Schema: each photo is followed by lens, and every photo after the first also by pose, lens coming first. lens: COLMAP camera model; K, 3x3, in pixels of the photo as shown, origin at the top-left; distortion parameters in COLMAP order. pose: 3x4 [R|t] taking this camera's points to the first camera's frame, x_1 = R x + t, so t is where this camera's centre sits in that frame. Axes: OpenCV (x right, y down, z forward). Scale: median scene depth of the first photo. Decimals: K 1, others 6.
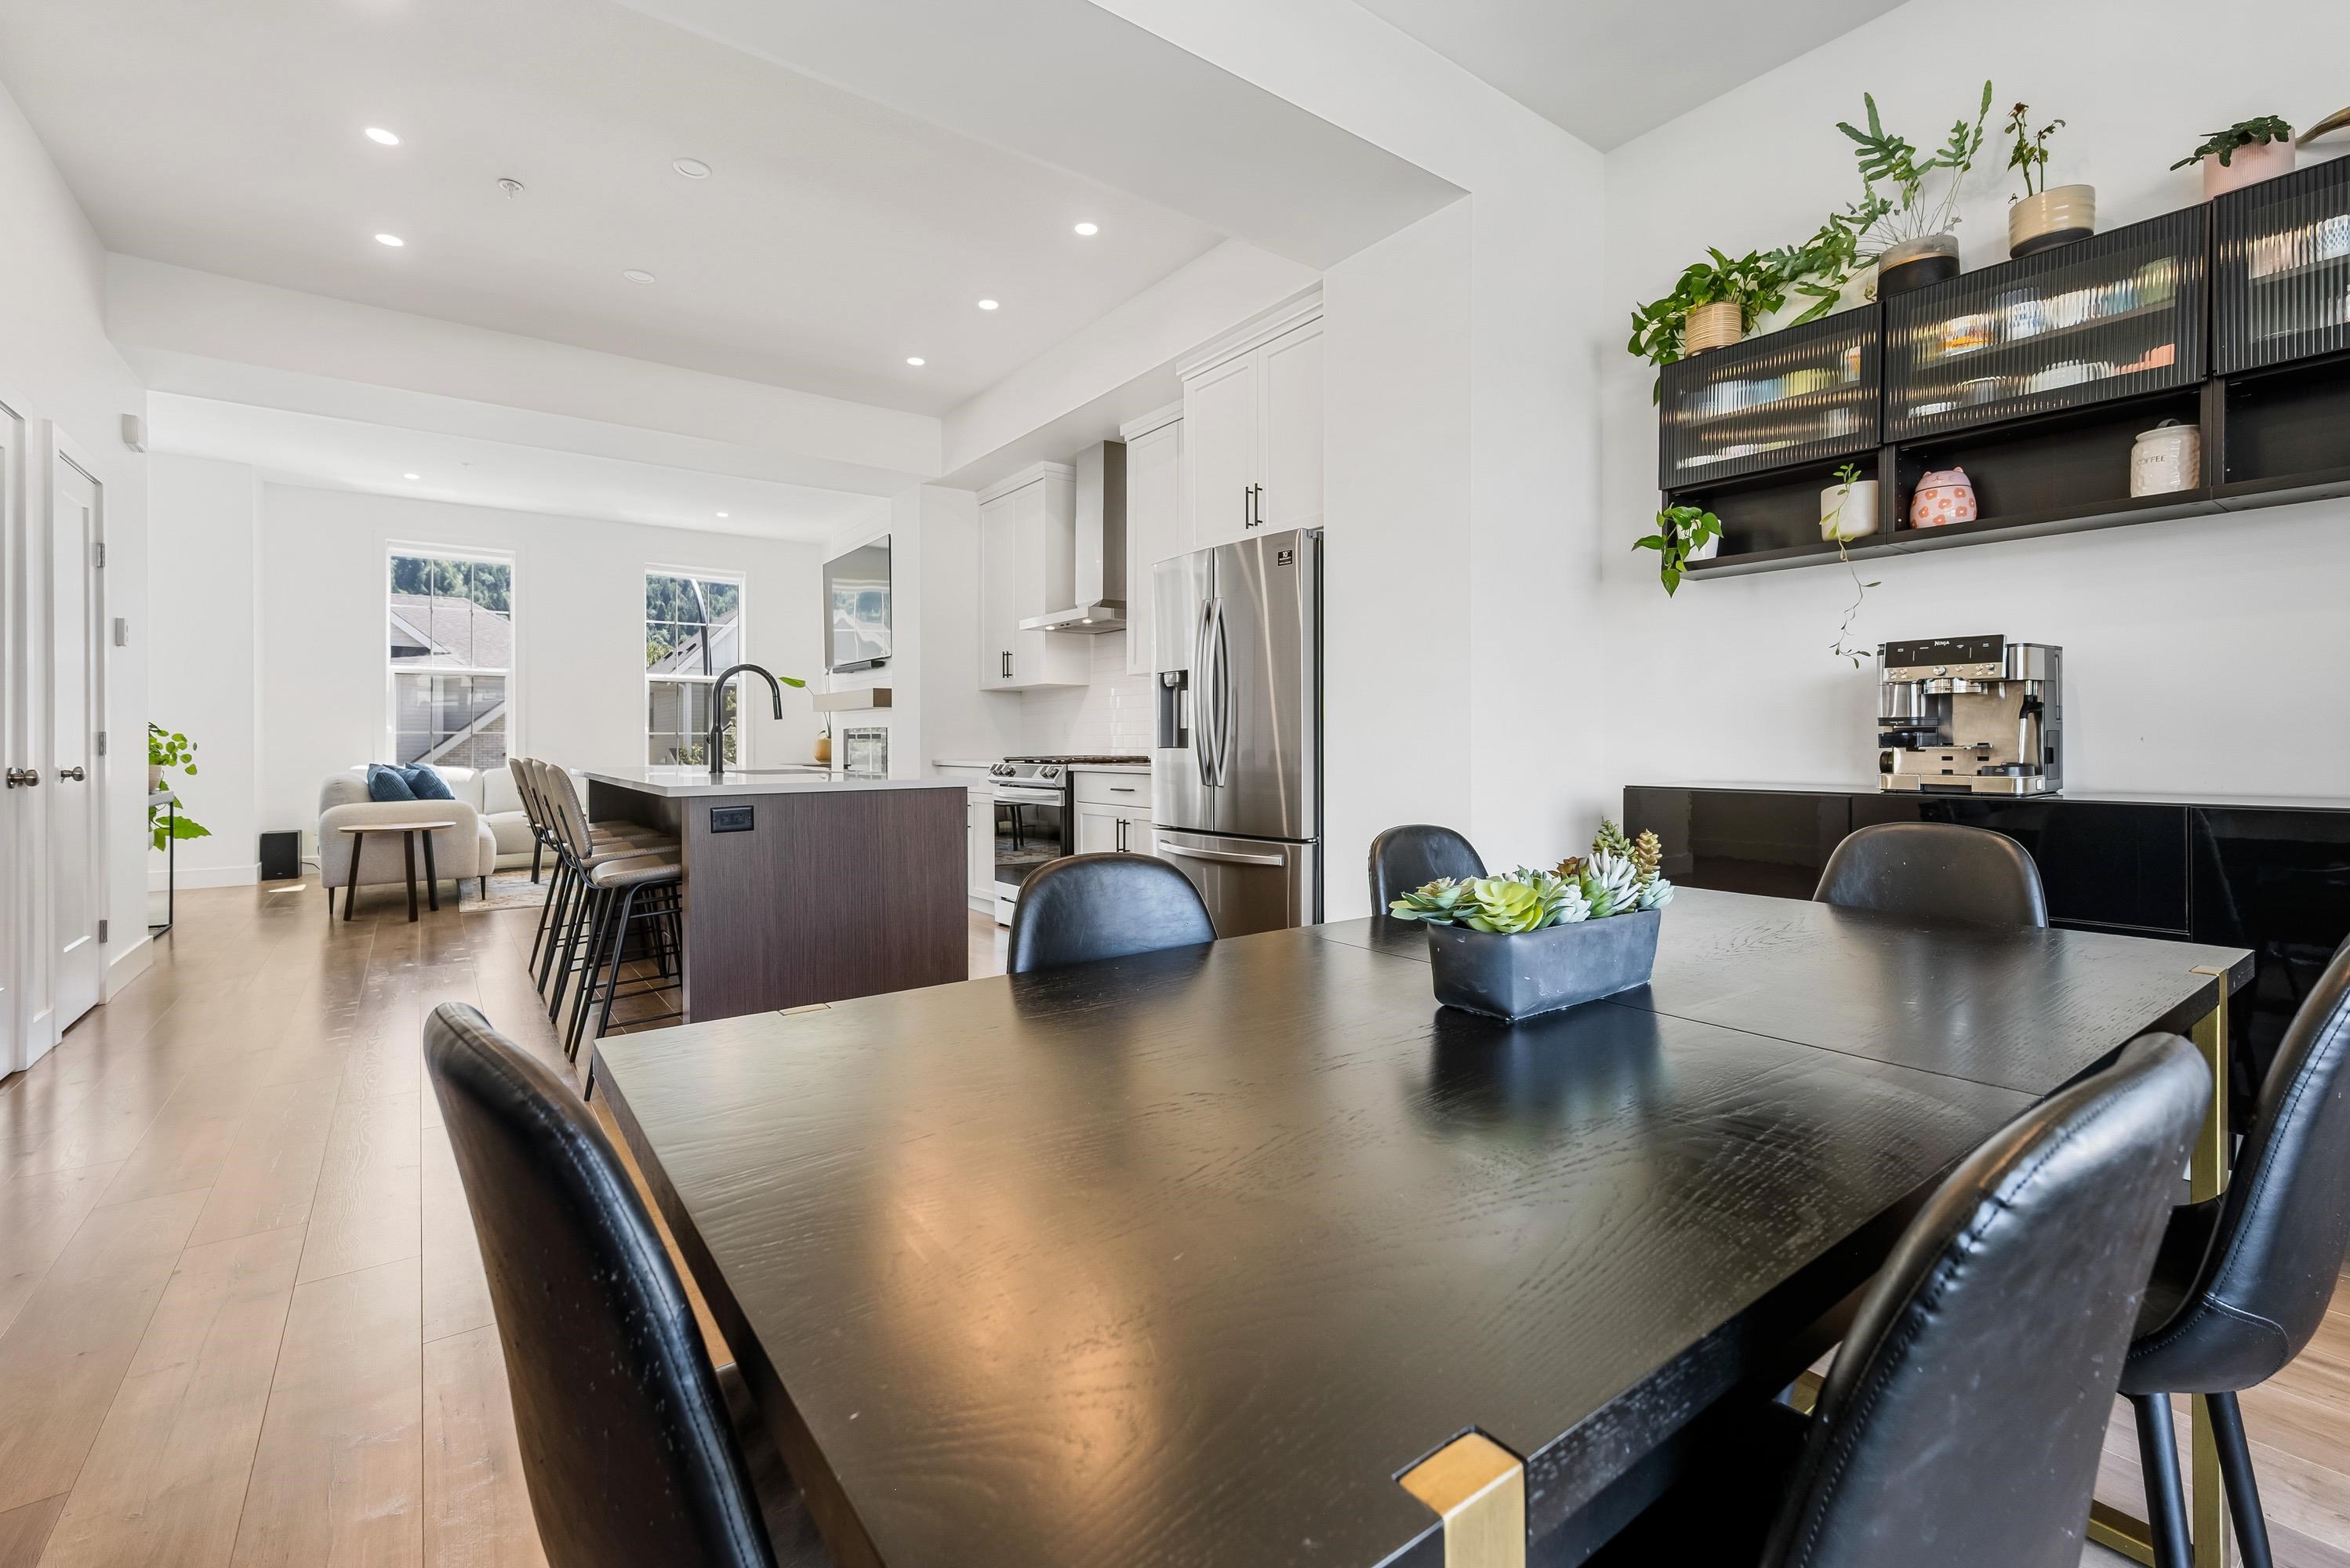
lens RADIAL K [[1020.4, 0, 1192.6], [0, 1020.4, 740.0], [0, 0, 1]] dist [0.010055, 0.000149]
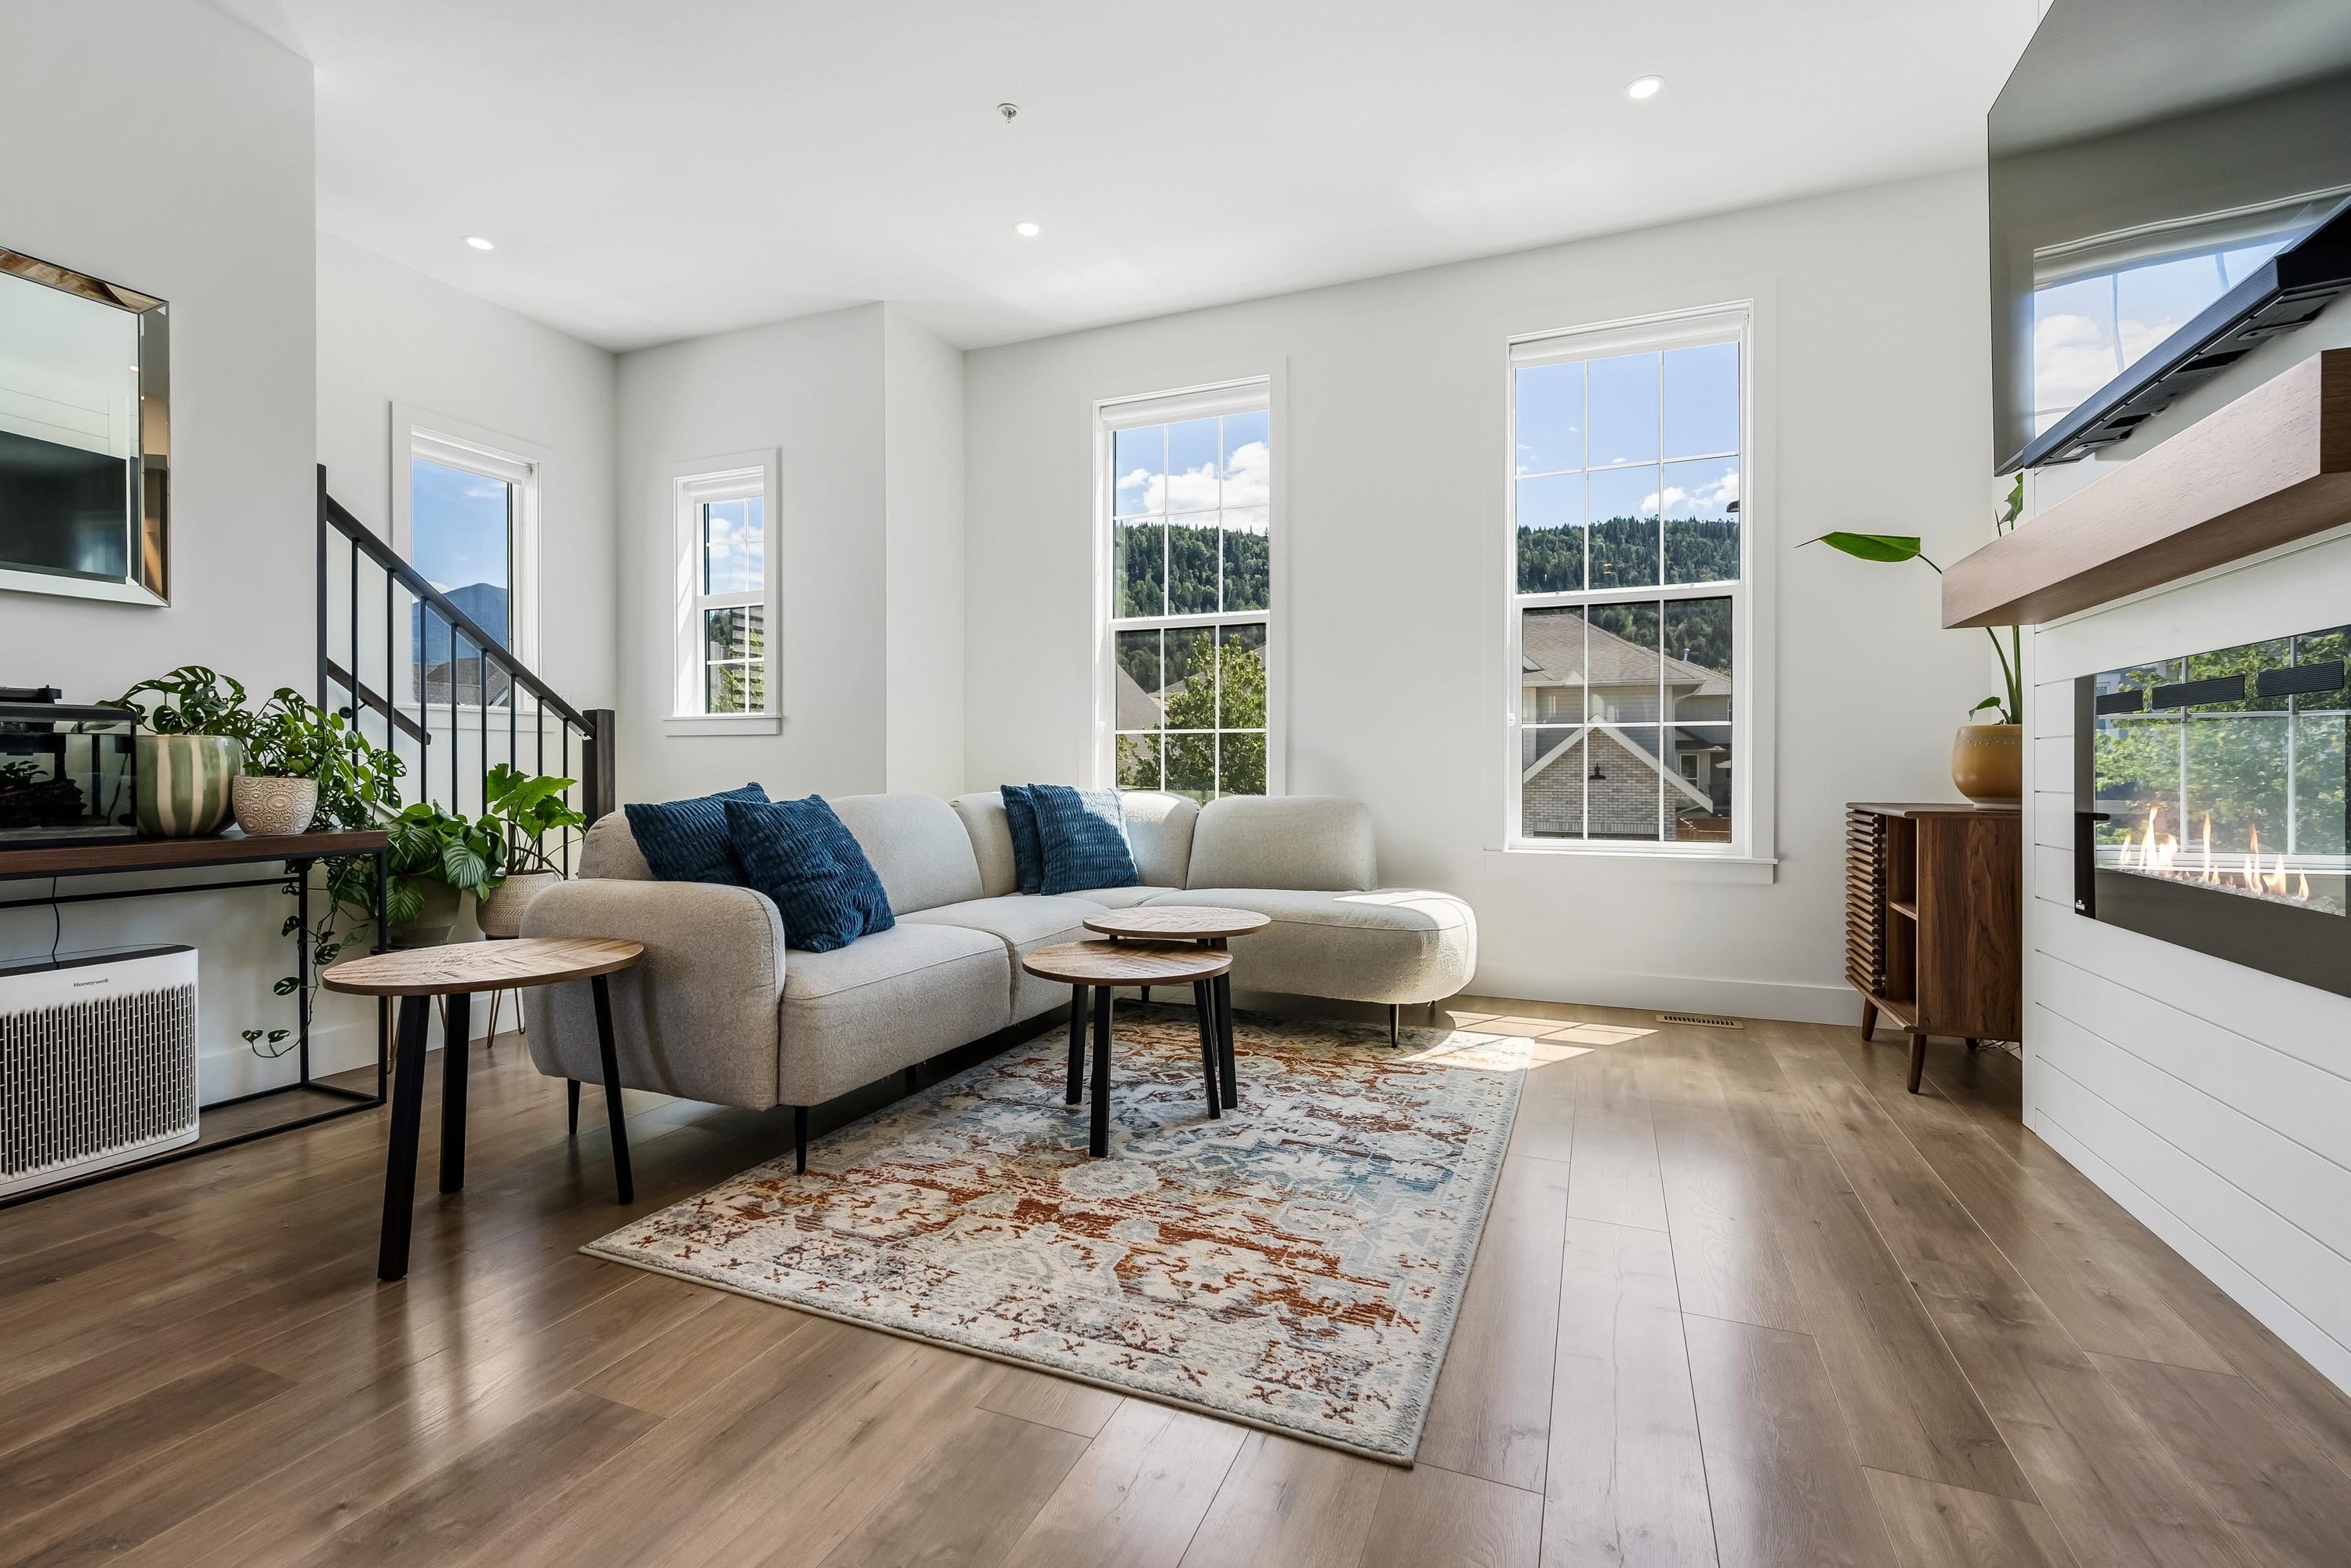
lens RADIAL K [[1049.7, 0, 1177.2], [0, 1049.7, 770.6], [0, 0, 1]] dist [0.002697, 0.000078]
pose [[0.514417, 0.003235, -0.857534, -0.343029], [0.000820, 0.999991, 0.004264, 0.017073], [0.857540, -0.002897, 0.514410, 0.994281]]
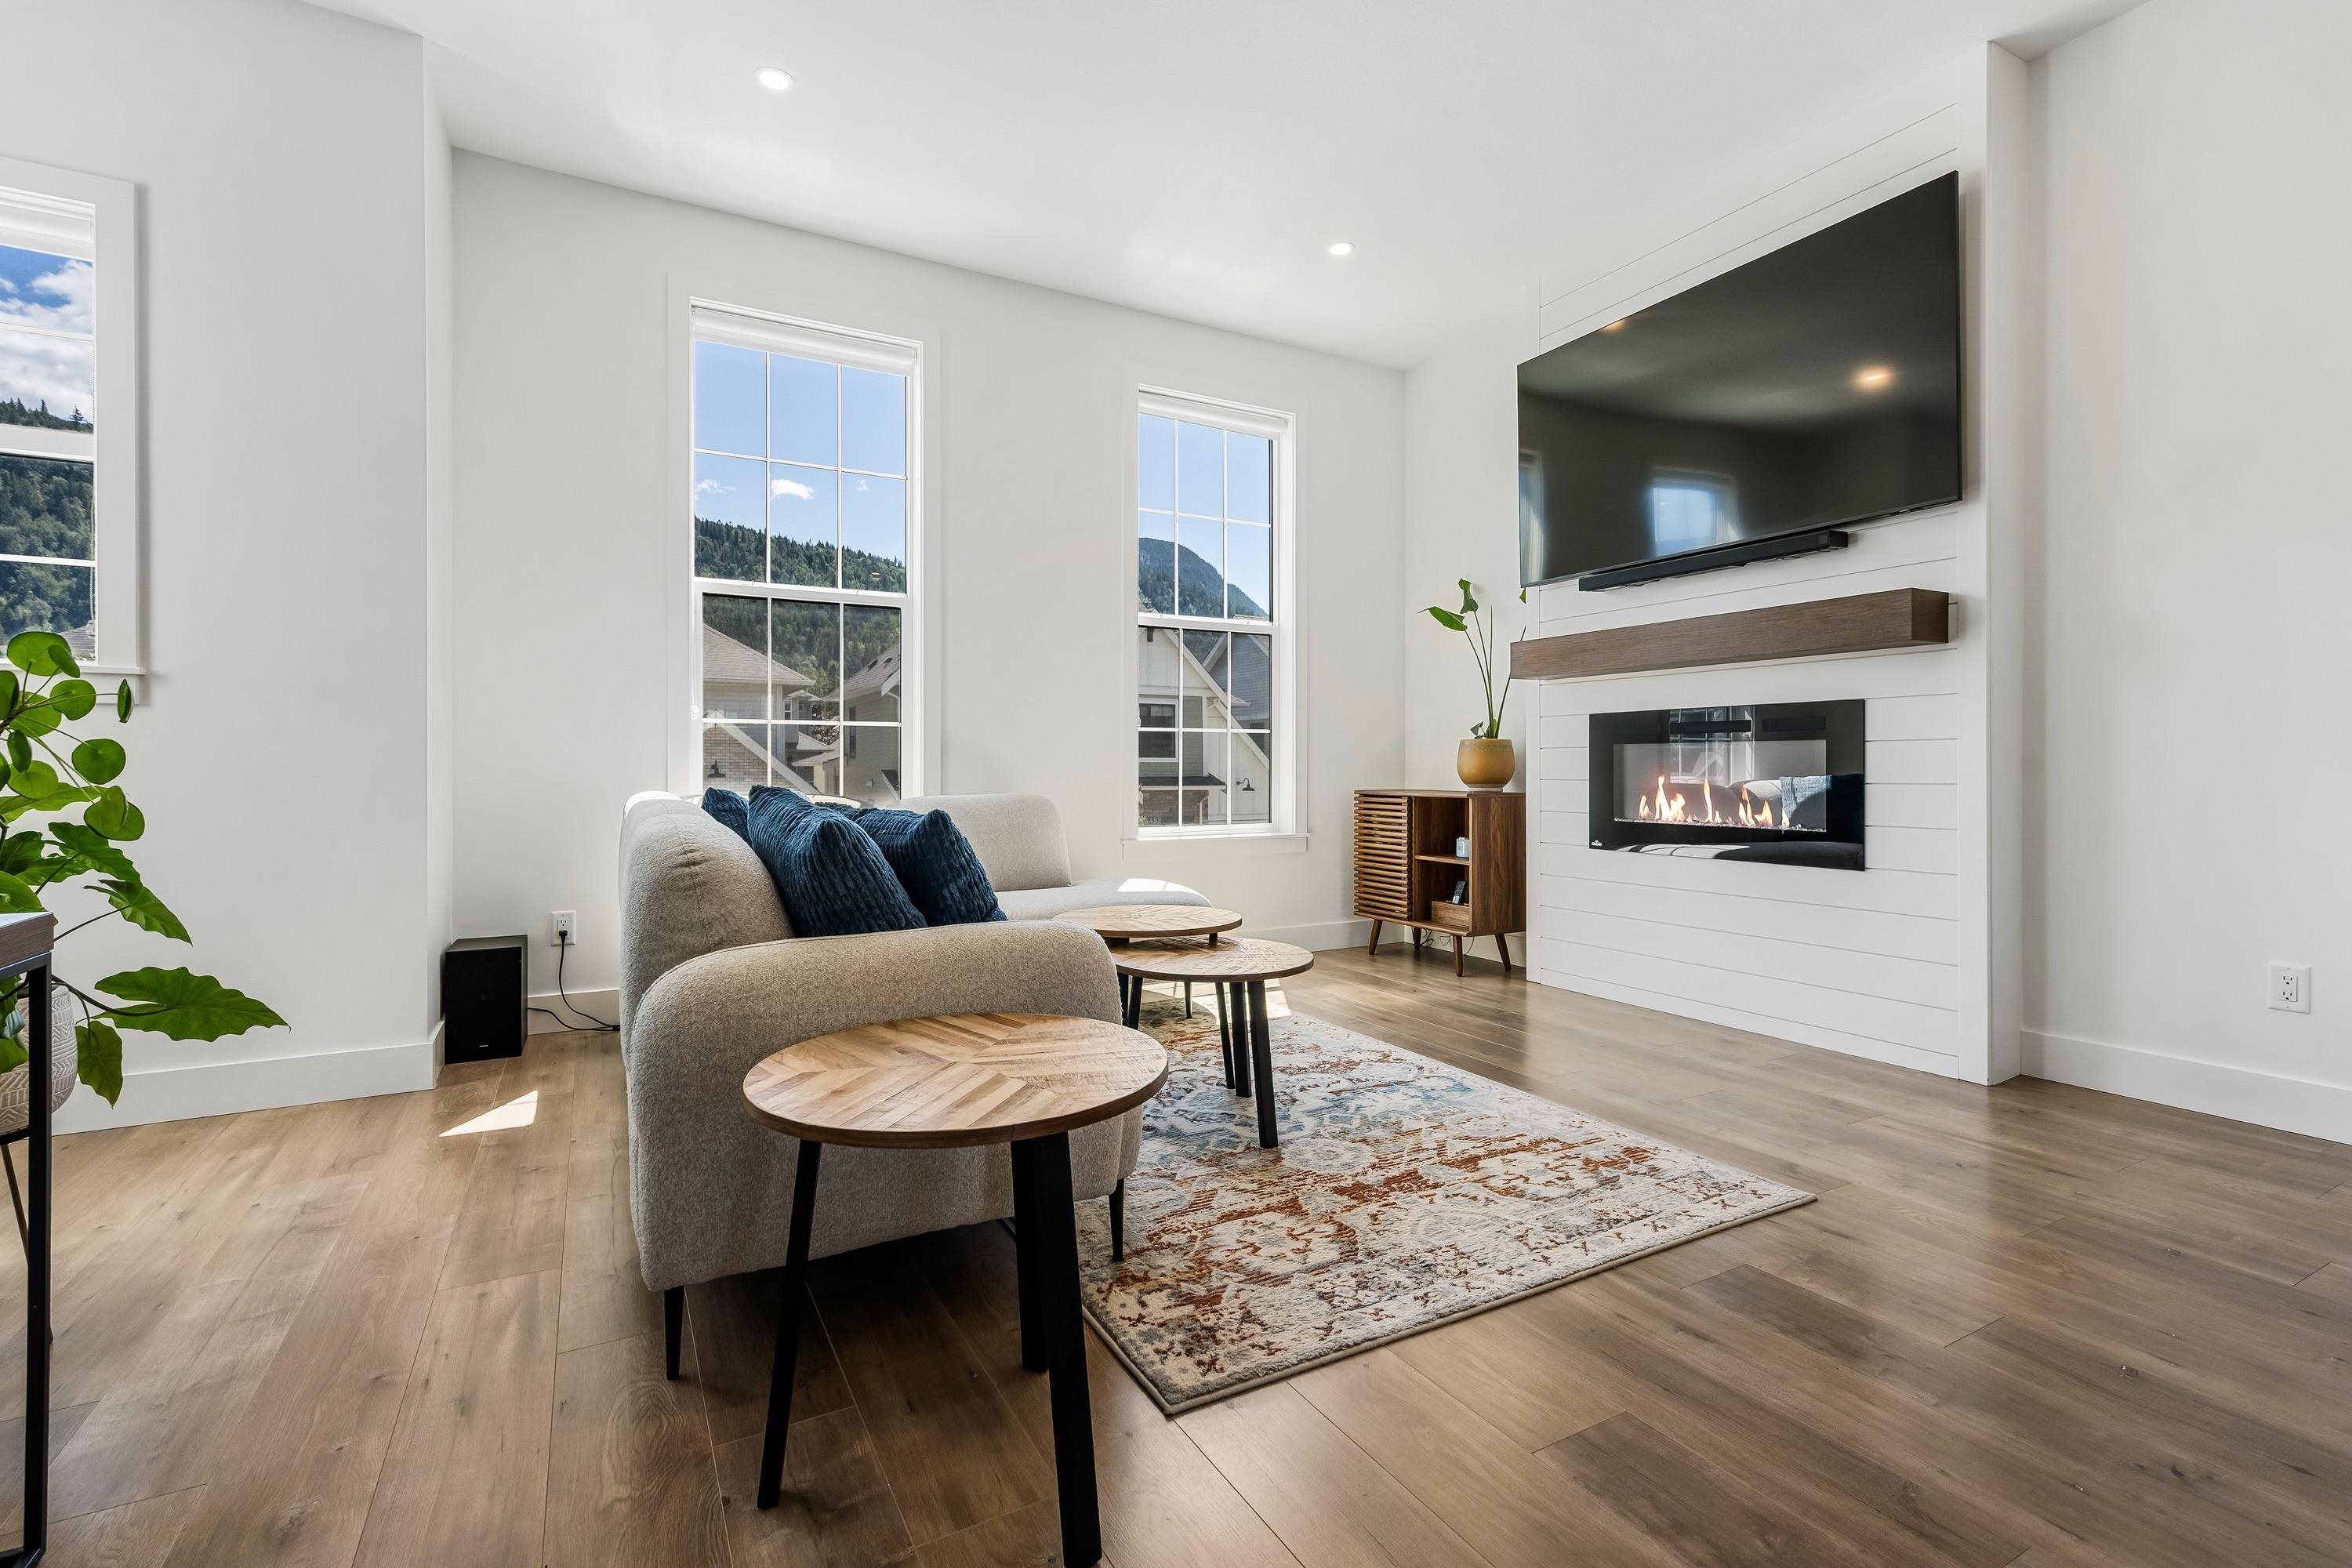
lens RADIAL K [[1059.1, 0, 1209.2], [0, 1059.1, 768.4], [0, 0, 1]] dist [0.002403, 0.000227]
pose [[0.992950, 0.001367, -0.118528, -0.679976], [-0.000851, 0.999990, 0.004405, 0.016951], [0.118533, -0.004273, 0.992941, 0.760578]]
